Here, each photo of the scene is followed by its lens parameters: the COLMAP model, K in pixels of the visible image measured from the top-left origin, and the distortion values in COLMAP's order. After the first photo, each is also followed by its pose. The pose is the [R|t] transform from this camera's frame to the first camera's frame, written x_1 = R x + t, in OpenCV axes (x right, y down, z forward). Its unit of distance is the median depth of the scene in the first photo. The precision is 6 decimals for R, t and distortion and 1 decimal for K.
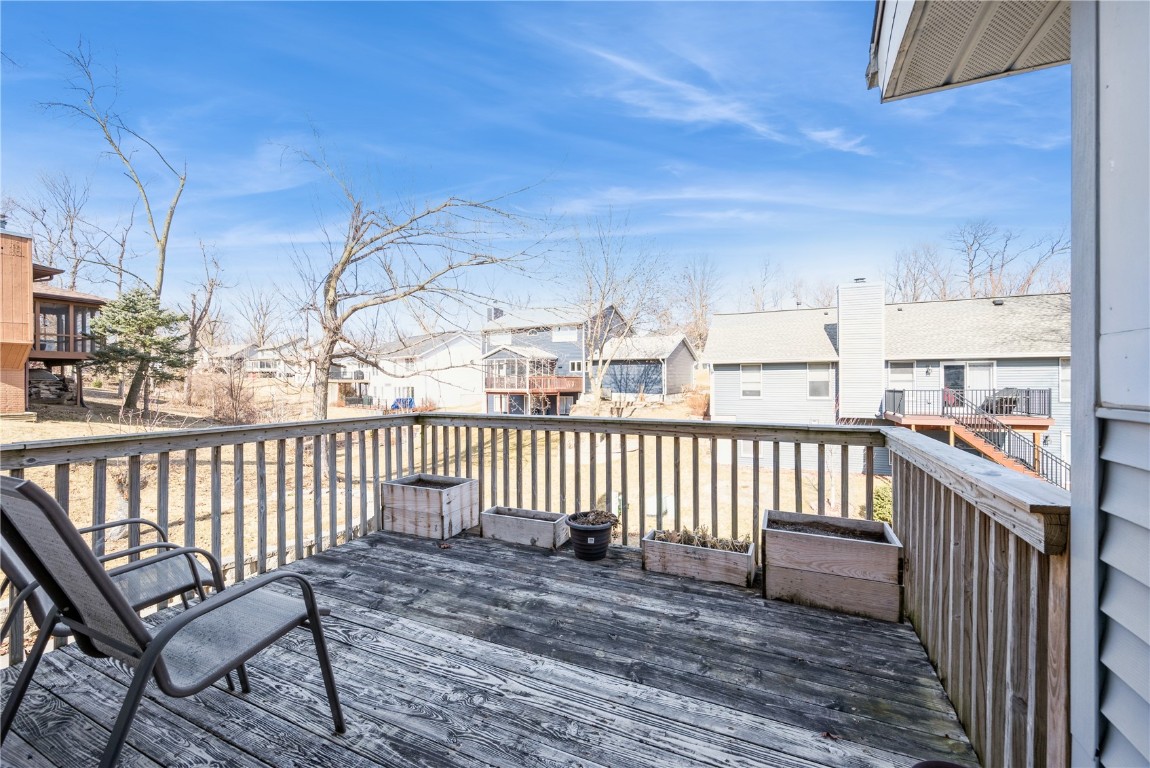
lens RADIAL K [[447.9, 0, 576.9], [0, 447.9, 387.0], [0, 0, 1]] dist [0.000850, -0.000033]
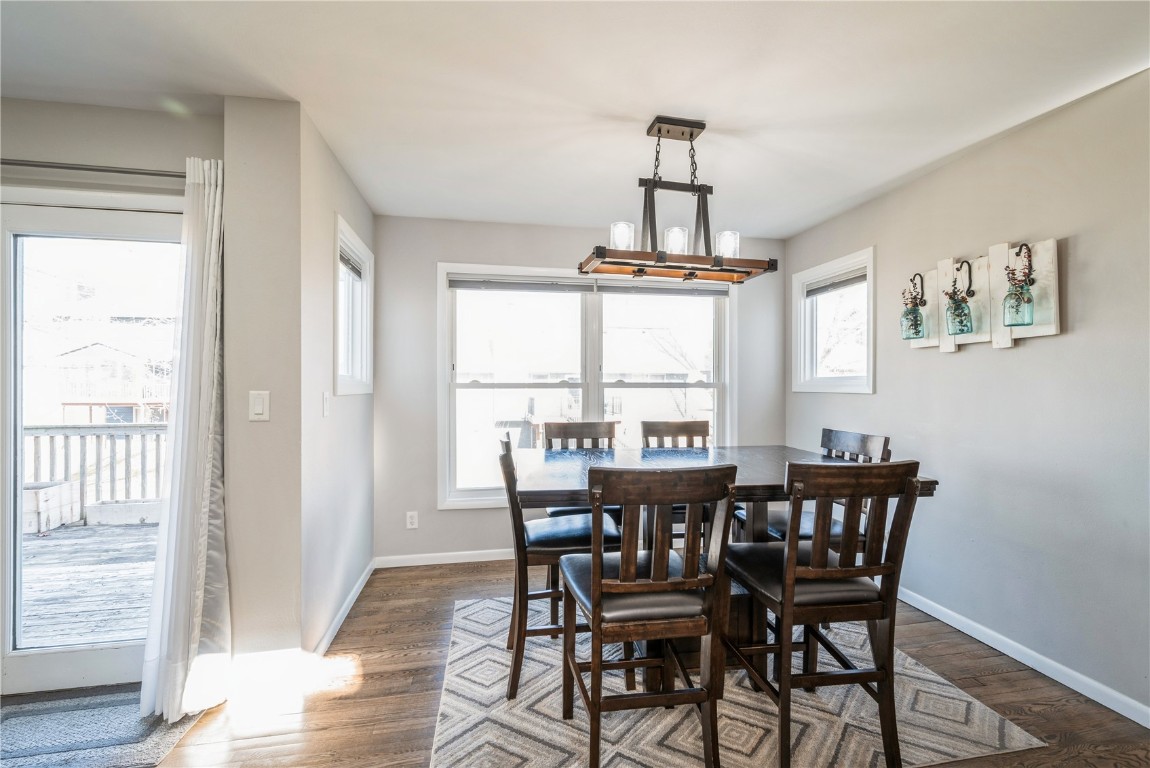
lens RADIAL K [[497.0, 0, 575.0], [0, 497.0, 384.0], [0, 0, 1]] dist [0.000384, 0.000142]
pose [[0.819751, 0.002814, 0.572713, 0.096232], [0.006310, 0.999883, -0.013945, -0.016845], [-0.572686, 0.015045, 0.819637, -0.831901]]
